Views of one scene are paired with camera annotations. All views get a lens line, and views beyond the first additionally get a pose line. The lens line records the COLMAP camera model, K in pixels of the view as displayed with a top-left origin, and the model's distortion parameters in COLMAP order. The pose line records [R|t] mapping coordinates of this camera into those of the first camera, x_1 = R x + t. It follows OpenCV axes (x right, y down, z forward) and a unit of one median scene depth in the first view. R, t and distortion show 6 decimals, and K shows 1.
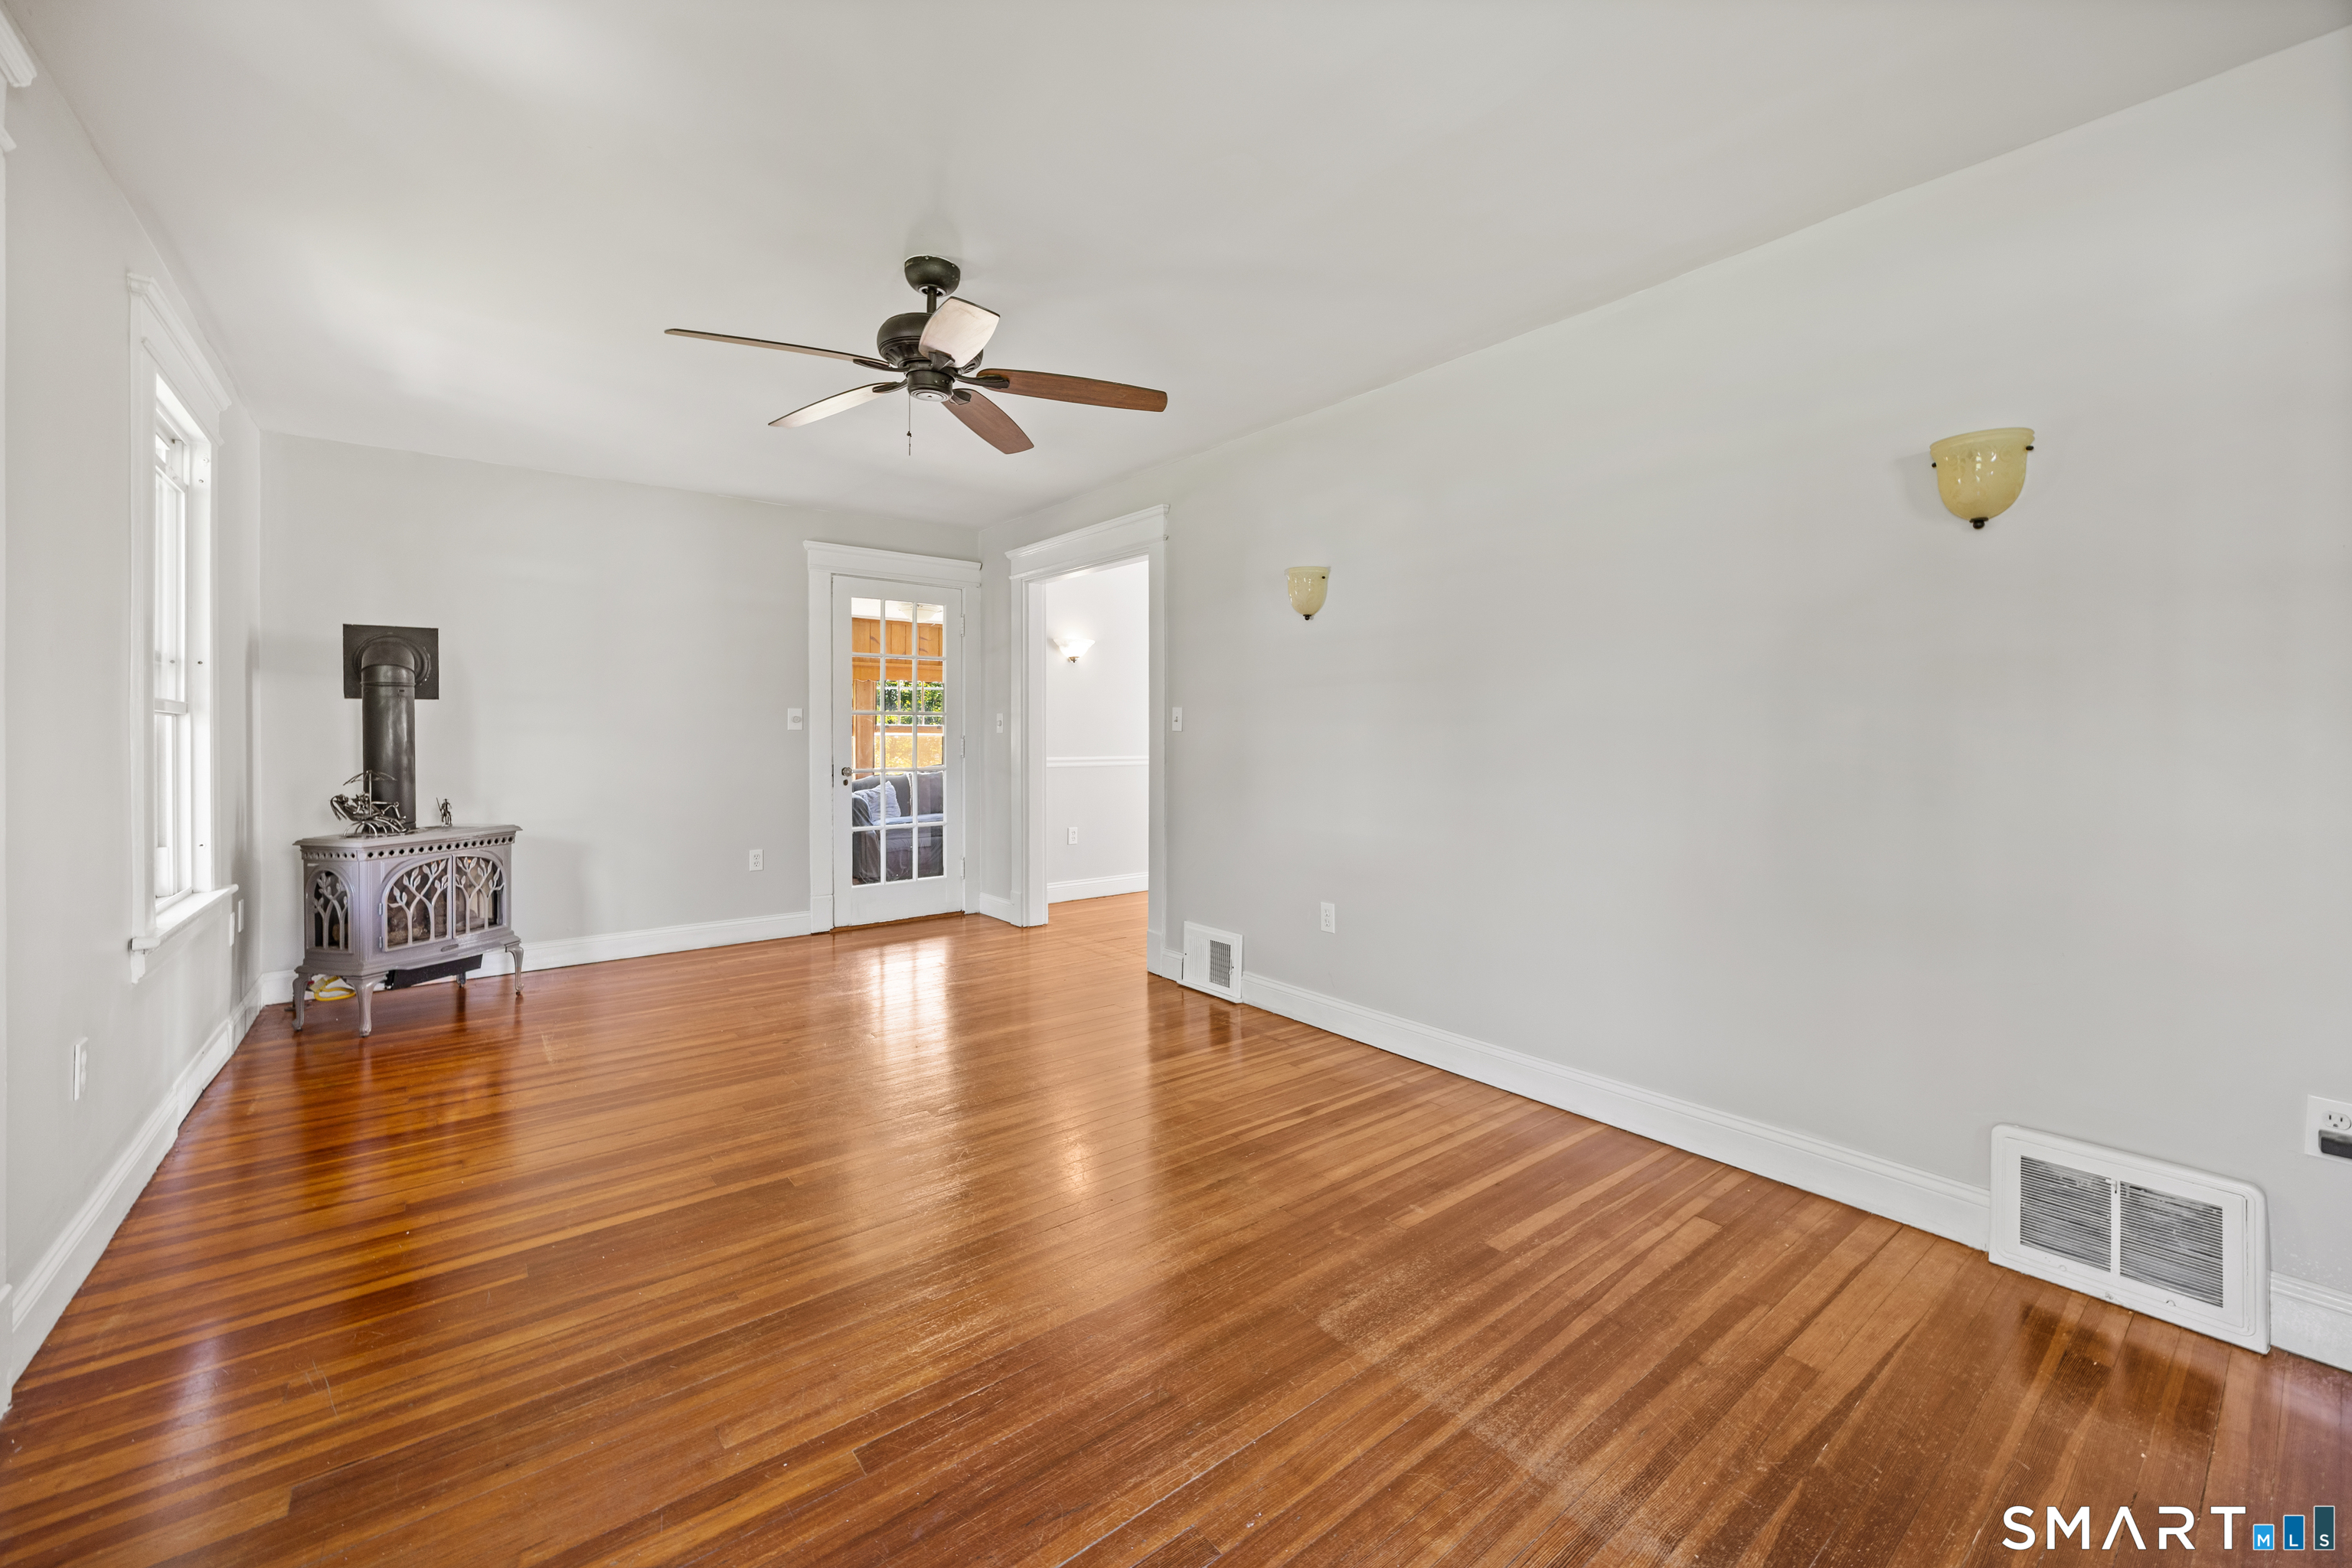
lens RADIAL K [[939.1, 0, 1191.6], [0, 939.1, 727.3], [0, 0, 1]] dist [-0.000001, 0.000167]
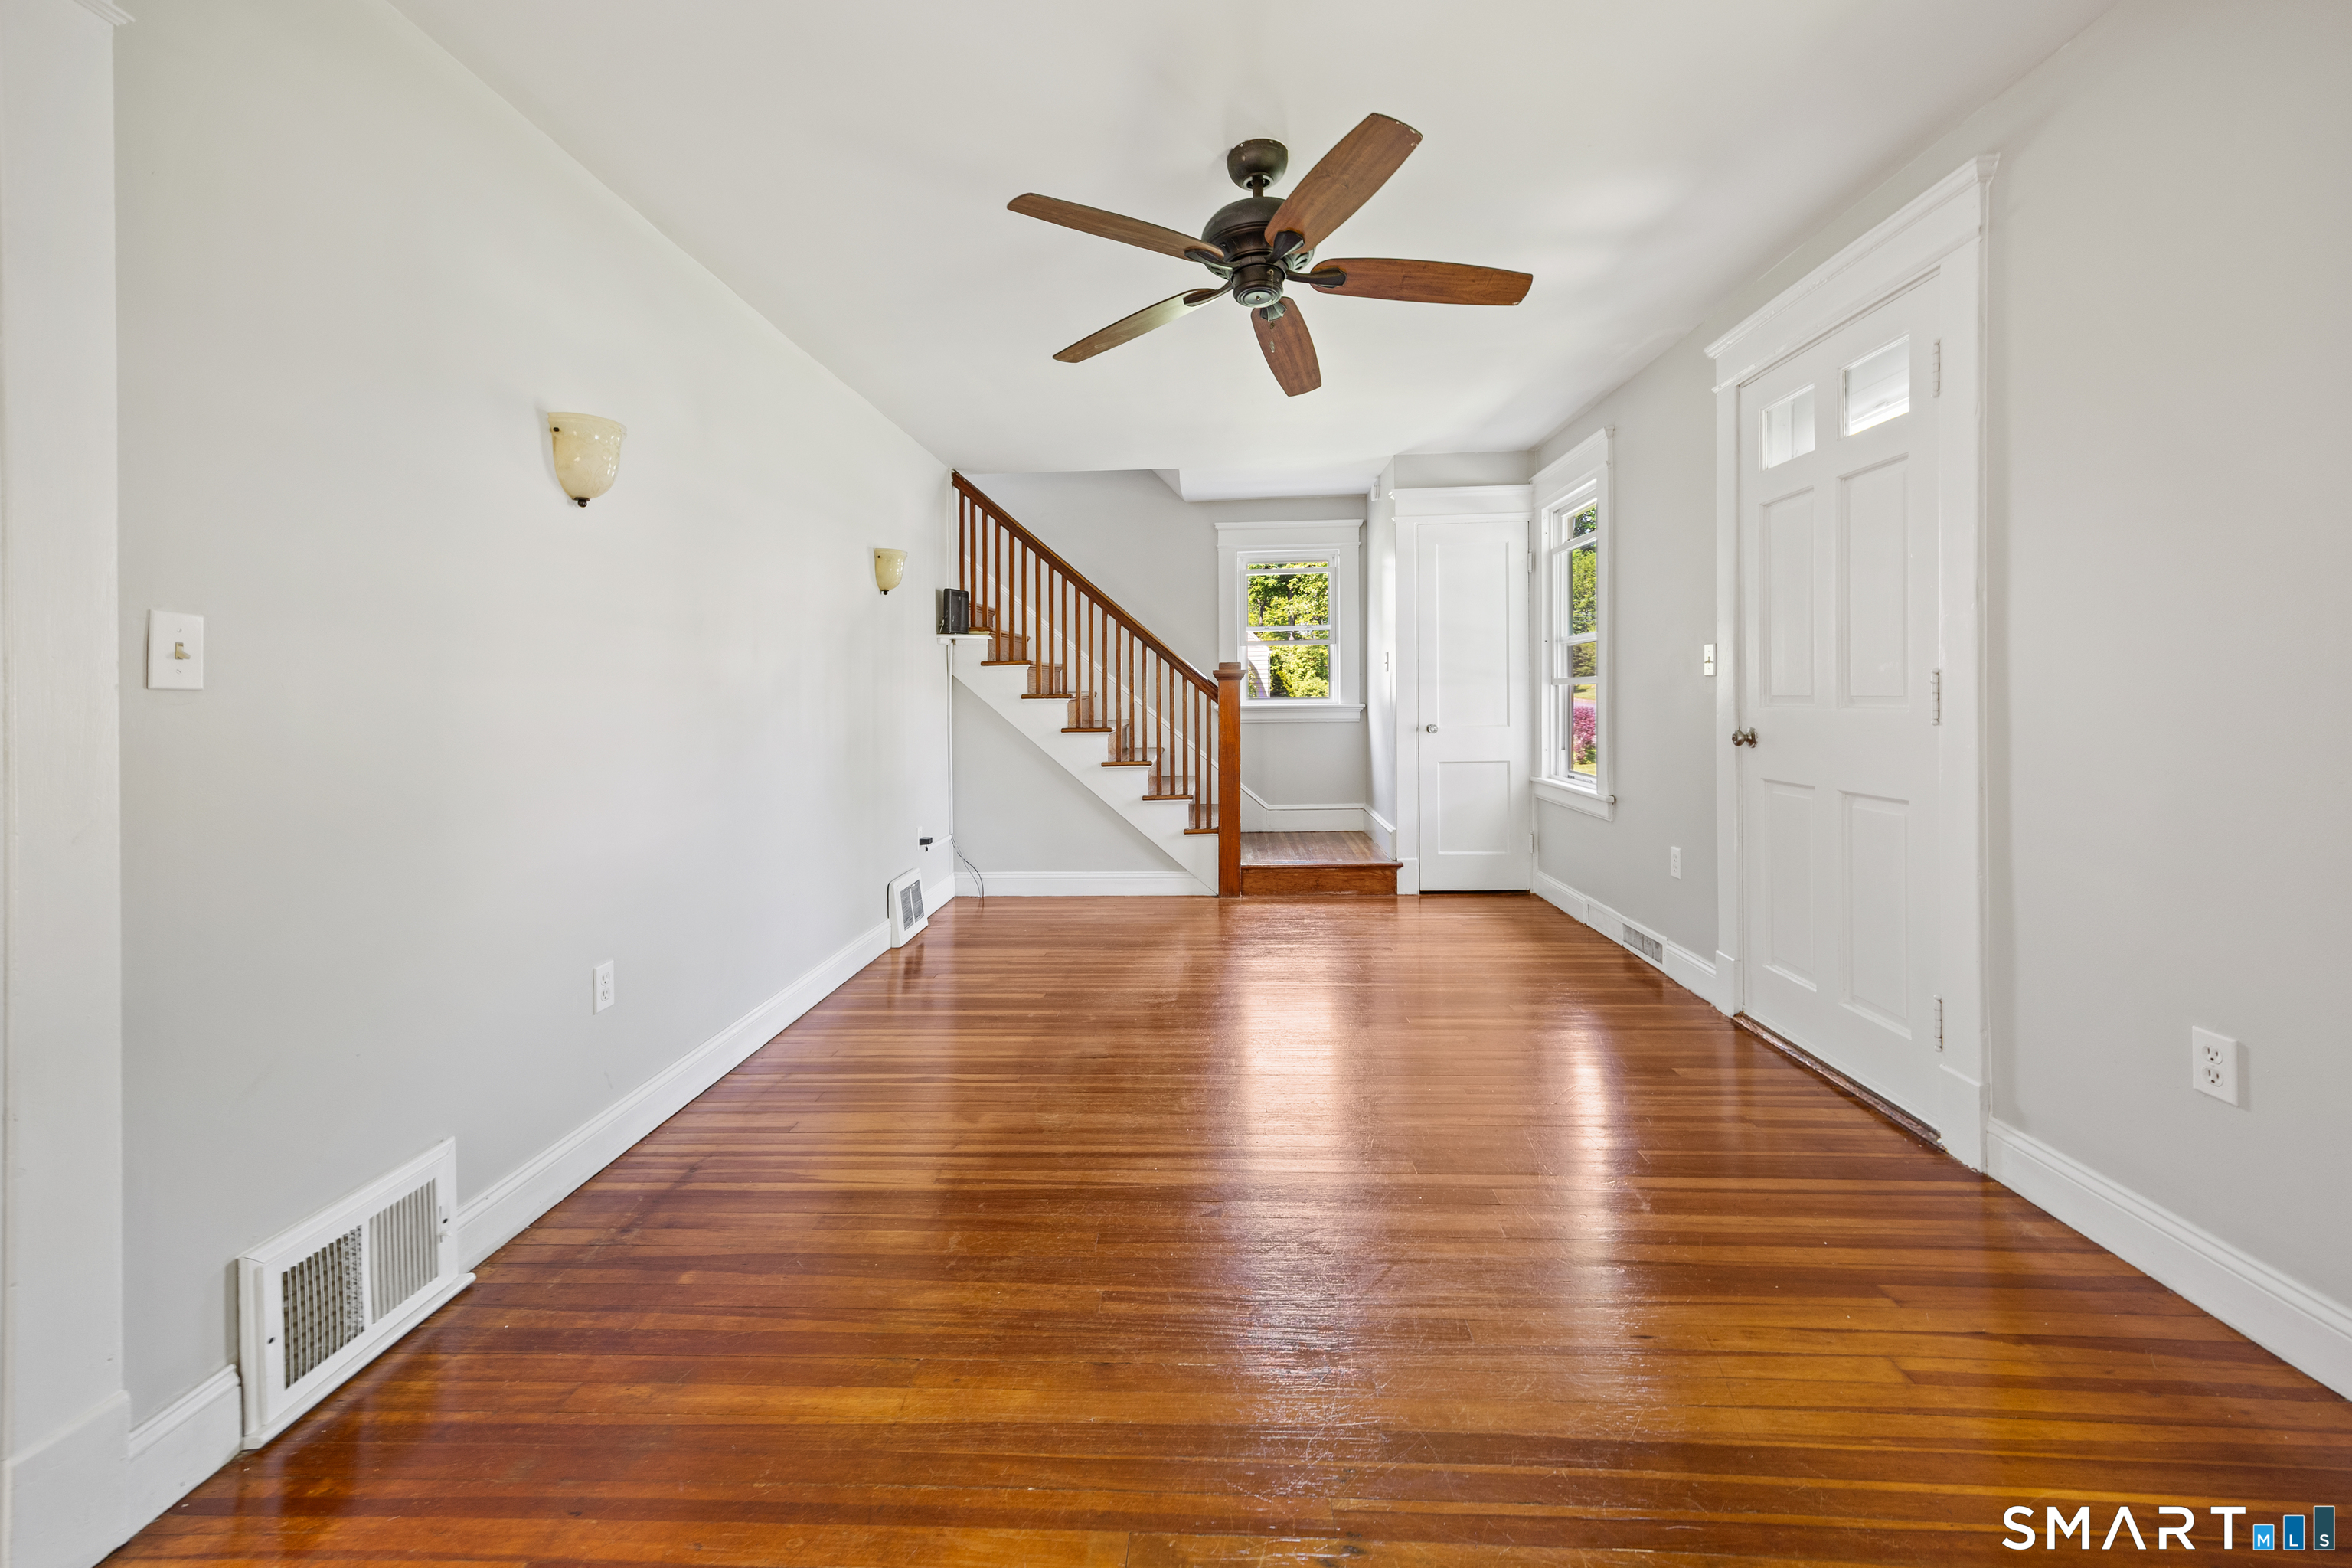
lens RADIAL K [[939.1, 0, 1182.6], [0, 939.1, 710.6], [0, 0, 1]] dist [-0.000001, 0.000167]
pose [[-0.761037, 0.011859, 0.648600, -0.722478], [0.016040, 0.999871, 0.000539, 0.025628], [-0.648510, 0.010814, -0.761129, 1.556048]]
